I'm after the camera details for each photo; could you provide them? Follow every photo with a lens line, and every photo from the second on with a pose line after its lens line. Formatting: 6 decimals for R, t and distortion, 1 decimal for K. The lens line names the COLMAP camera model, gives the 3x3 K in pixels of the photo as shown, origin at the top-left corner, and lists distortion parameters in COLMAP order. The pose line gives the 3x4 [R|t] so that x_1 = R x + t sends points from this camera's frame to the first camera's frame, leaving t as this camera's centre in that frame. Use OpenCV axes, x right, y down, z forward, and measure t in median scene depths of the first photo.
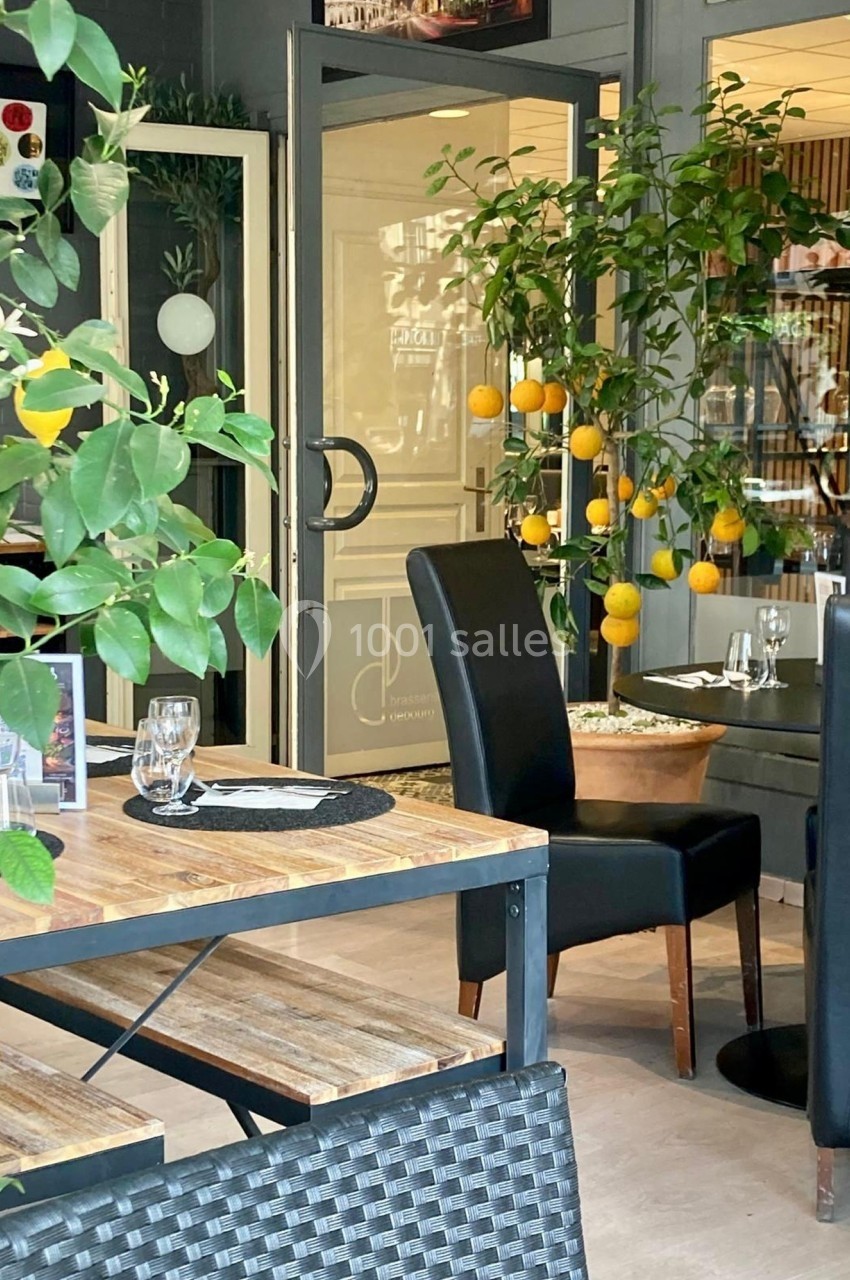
lens RADIAL K [[2090.2, 0, 424.5], [0, 2090.2, 636.9], [0, 0, 1]] dist [0.123641, 0.000000]
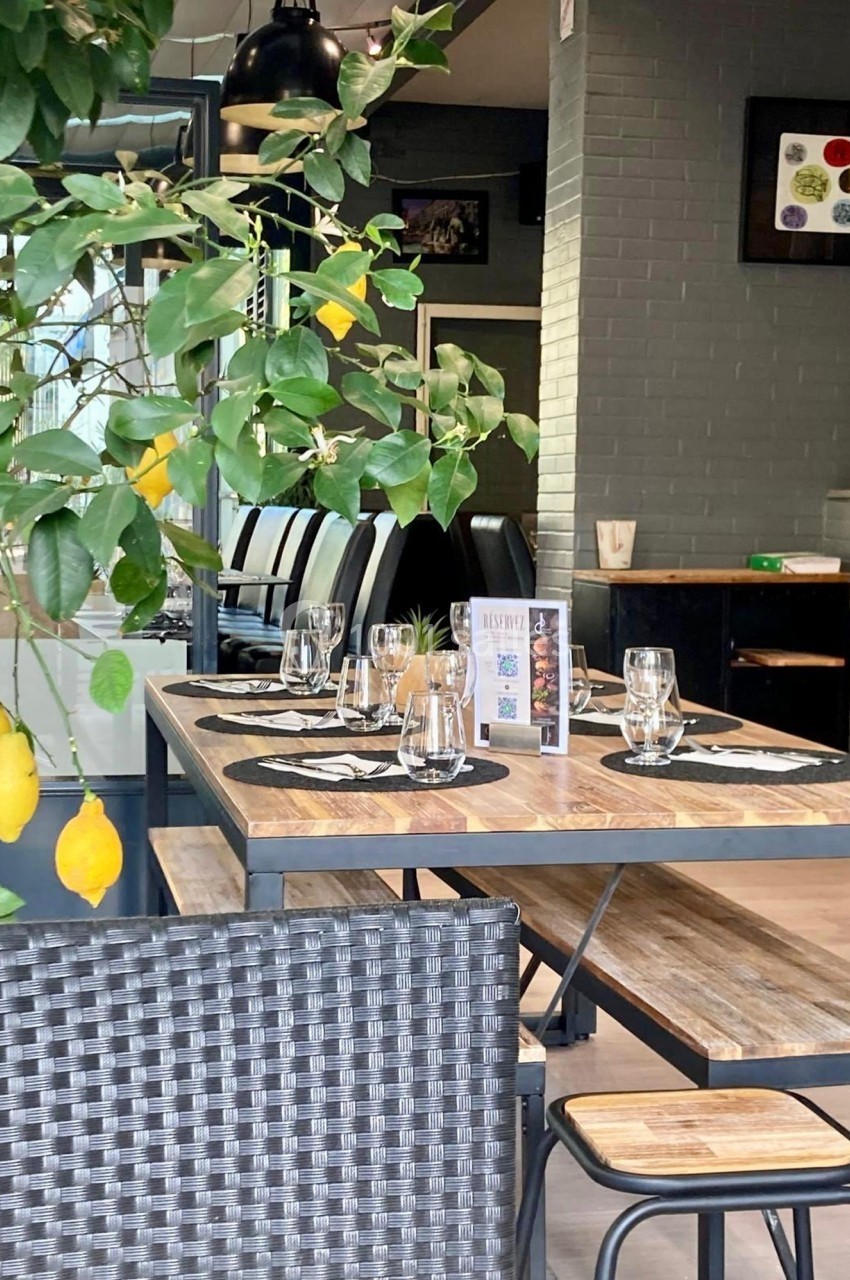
lens RADIAL K [[2090.2, 0, 423.9], [0, 2090.2, 643.5], [0, 0, 1]] dist [0.123641, 0.000000]
pose [[0.904352, 0.048515, -0.424020, 0.204051], [-0.061616, 0.997951, -0.017234, 0.050504], [0.422315, 0.041712, 0.905489, 0.053948]]
